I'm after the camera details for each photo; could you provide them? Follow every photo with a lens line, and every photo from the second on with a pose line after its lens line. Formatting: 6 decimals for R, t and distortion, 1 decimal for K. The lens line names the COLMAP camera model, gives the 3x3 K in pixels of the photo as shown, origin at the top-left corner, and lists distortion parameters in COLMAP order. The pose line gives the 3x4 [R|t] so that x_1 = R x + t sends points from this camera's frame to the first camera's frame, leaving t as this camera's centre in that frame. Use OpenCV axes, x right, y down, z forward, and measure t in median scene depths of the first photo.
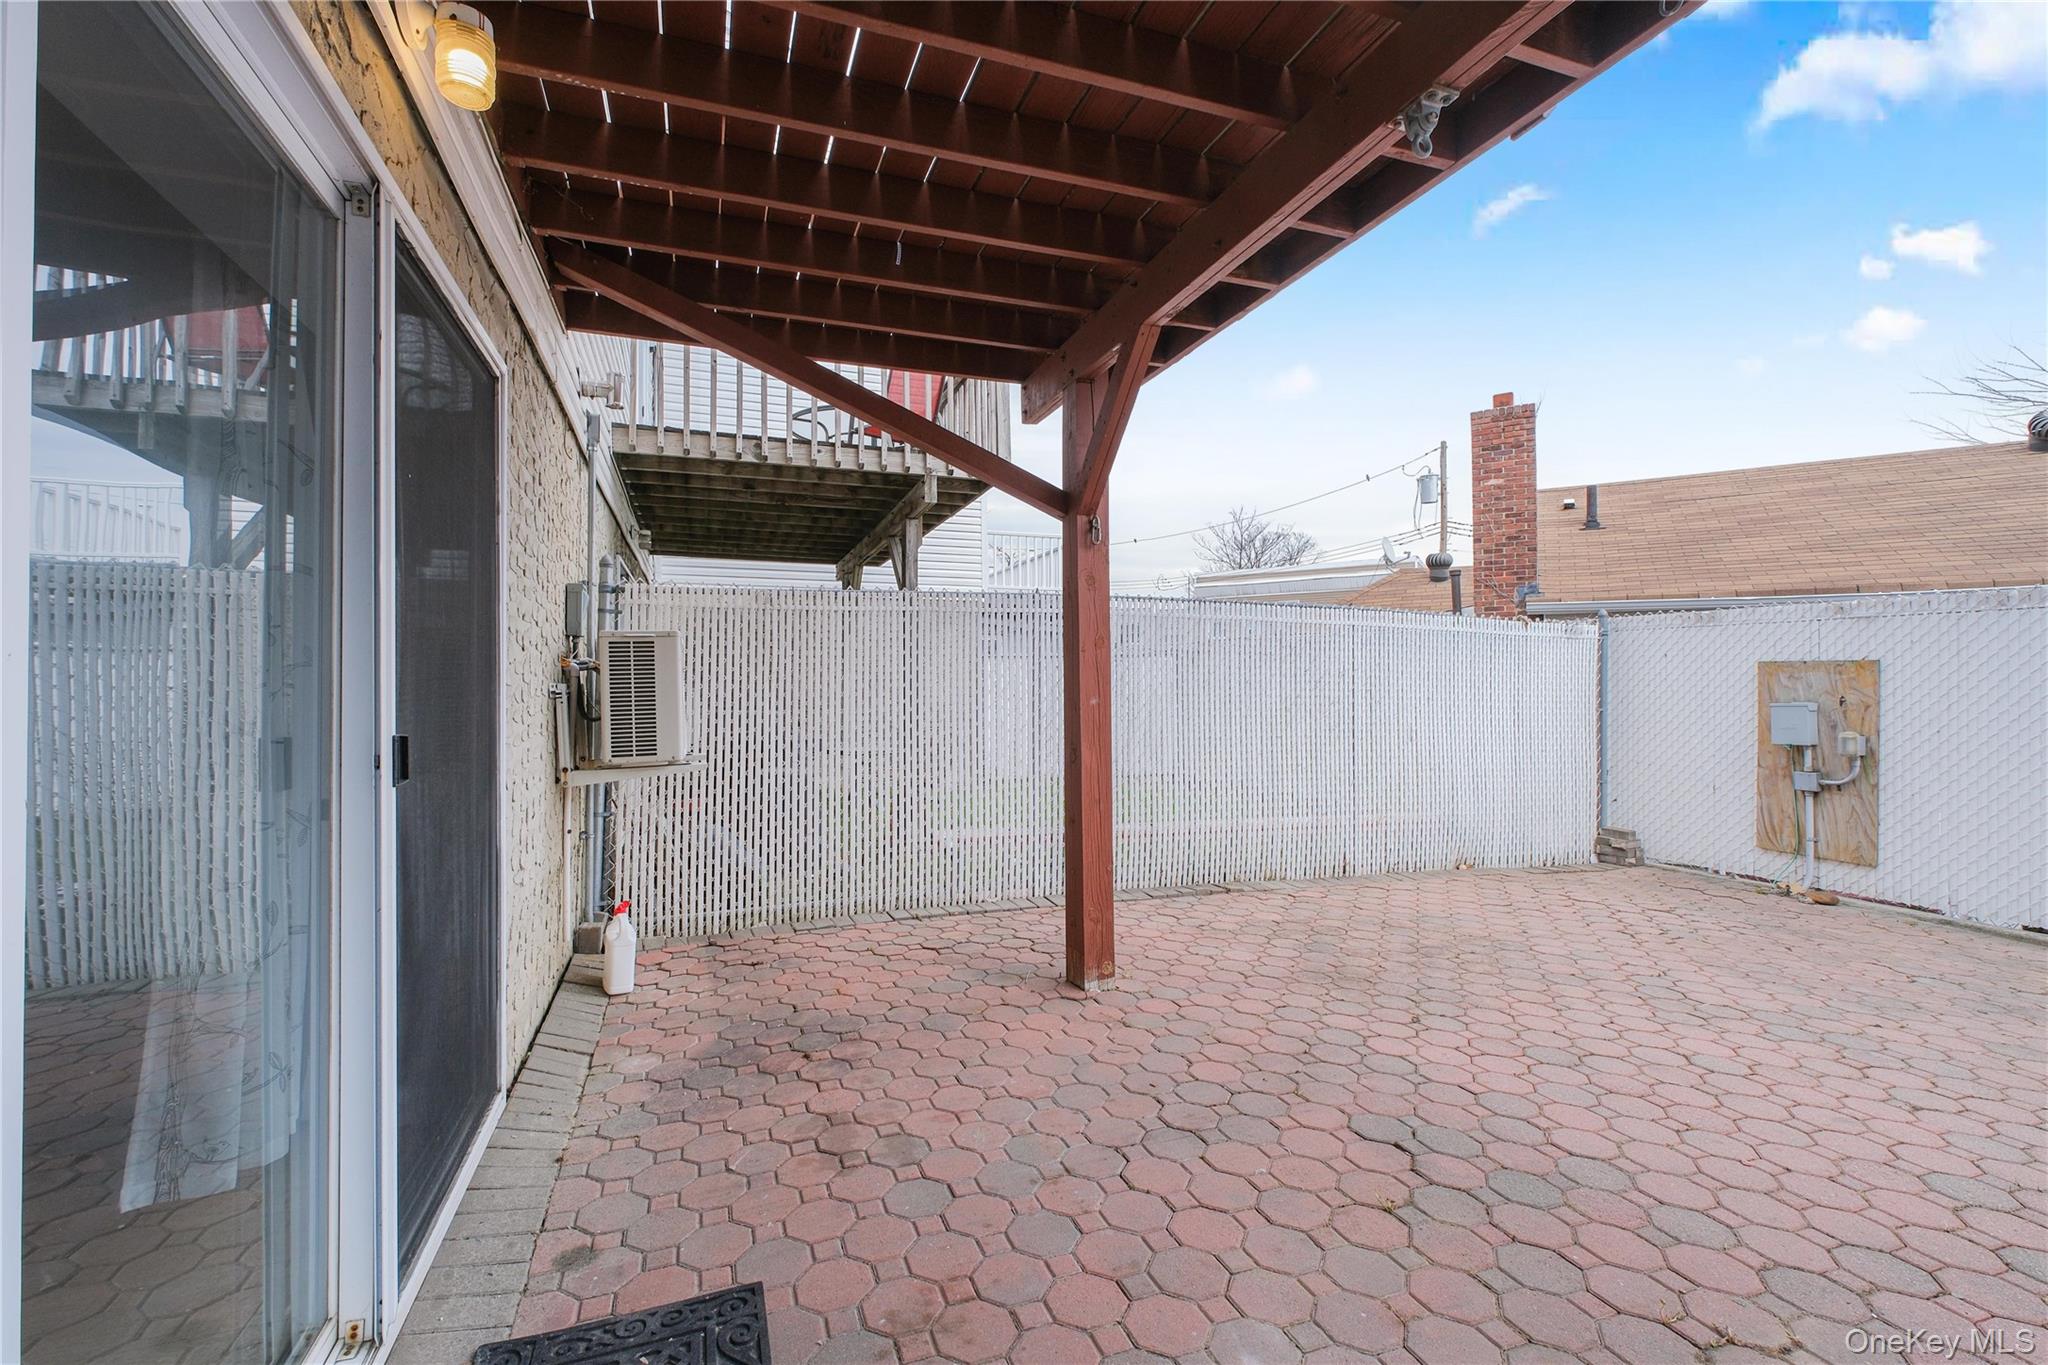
lens RADIAL K [[889.9, 0, 997.1], [0, 889.9, 684.3], [0, 0, 1]] dist [-0.000367, -0.000580]
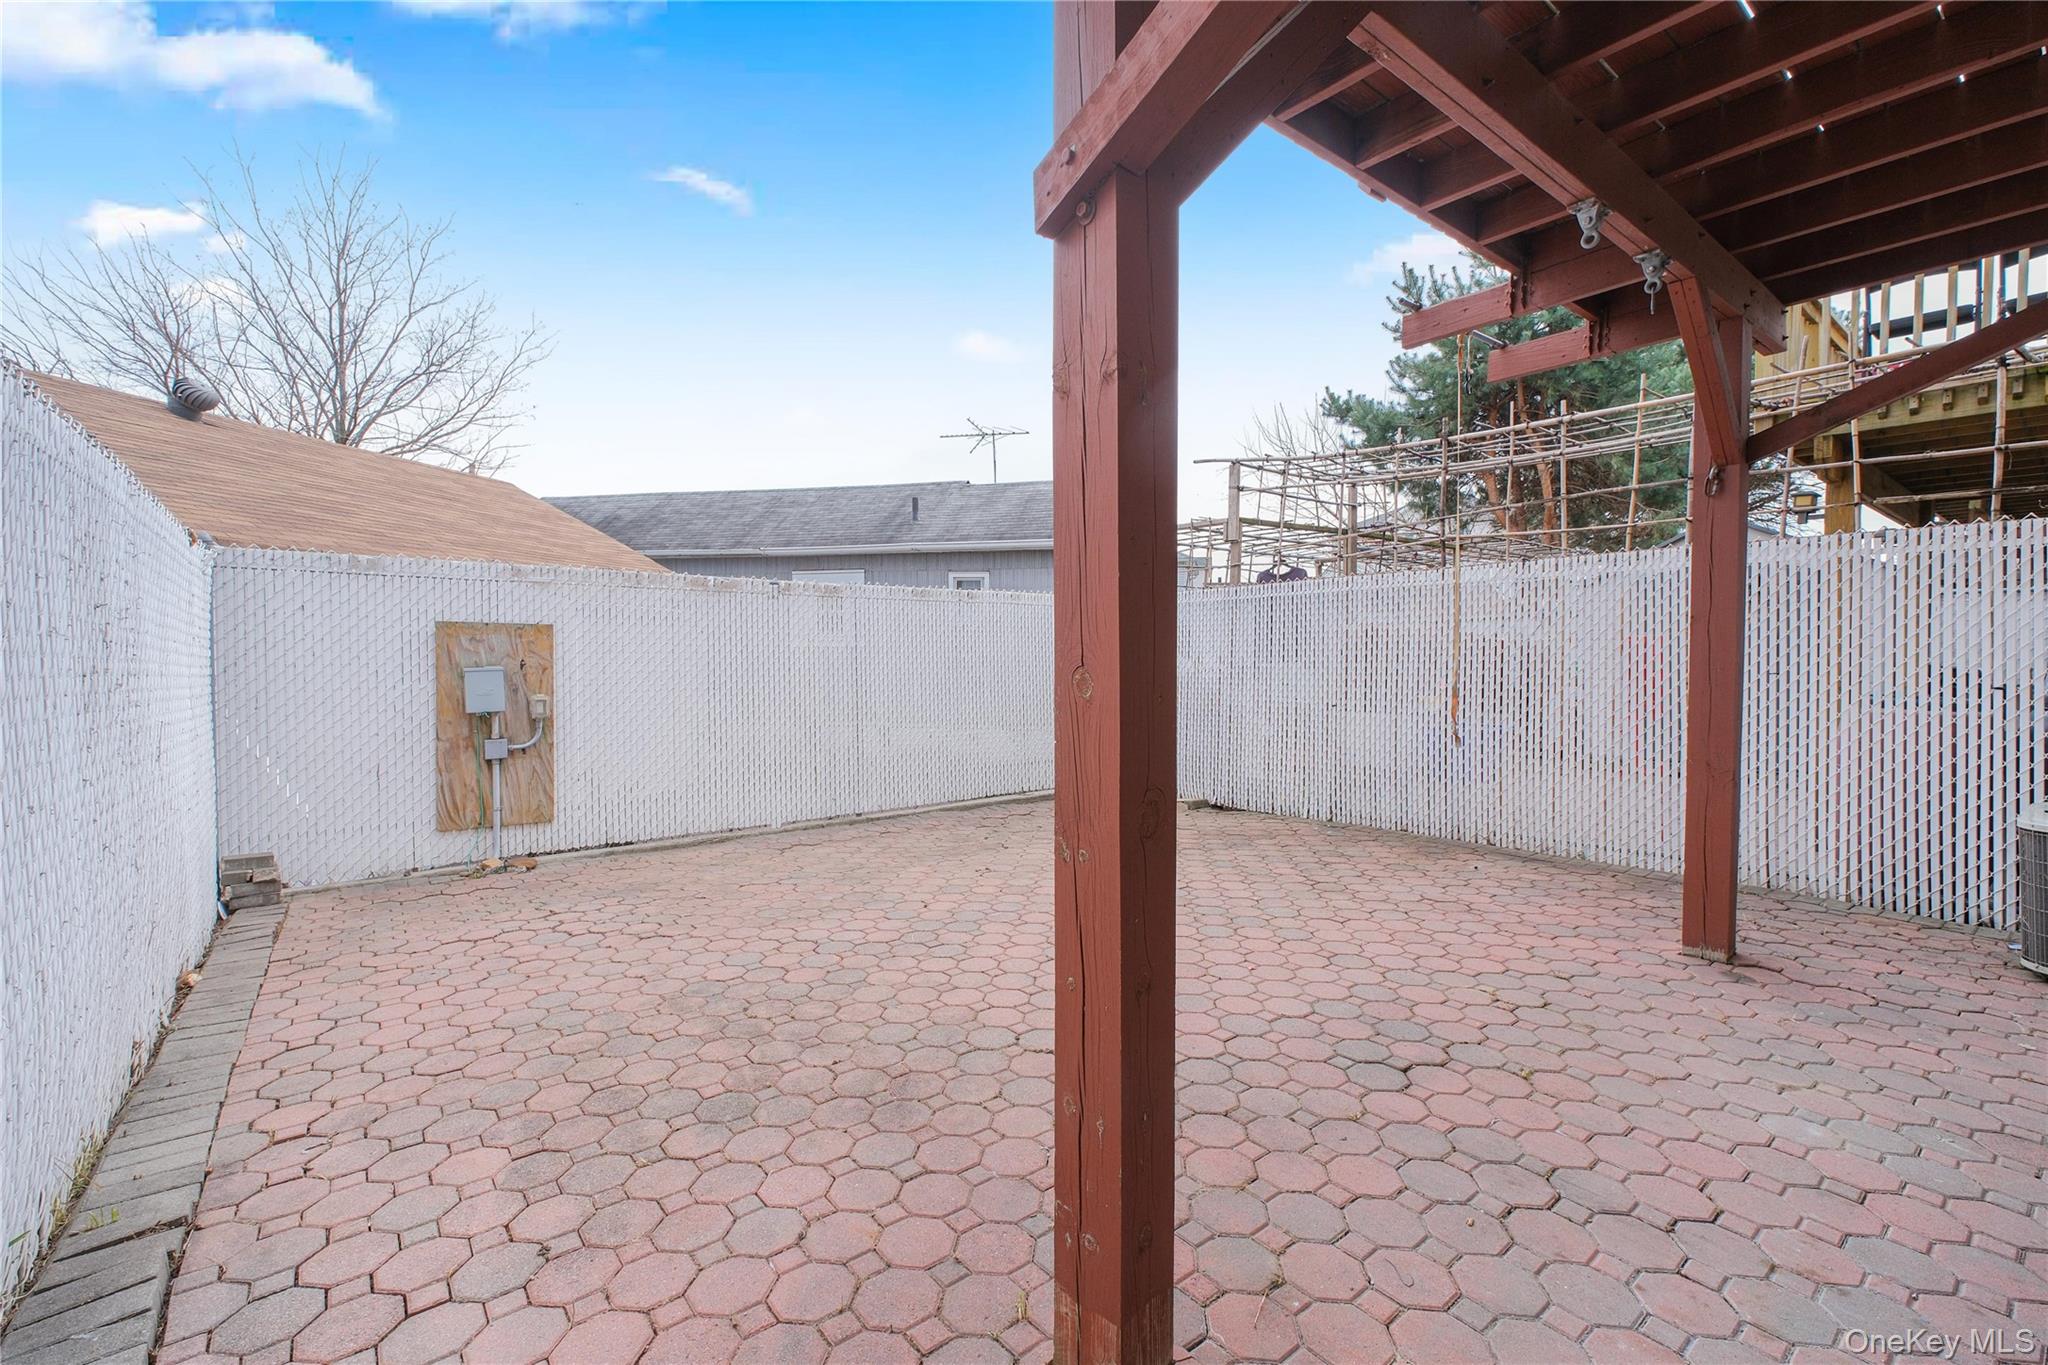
lens RADIAL K [[887.4, 0, 1021.3], [0, 887.4, 645.2], [0, 0, 1]] dist [-0.001414, -0.000644]
pose [[-0.337837, 0.007759, 0.941173, -0.187598], [-0.001041, 0.999962, -0.008617, 0.005677], [-0.941204, -0.003891, -0.337816, 0.825483]]
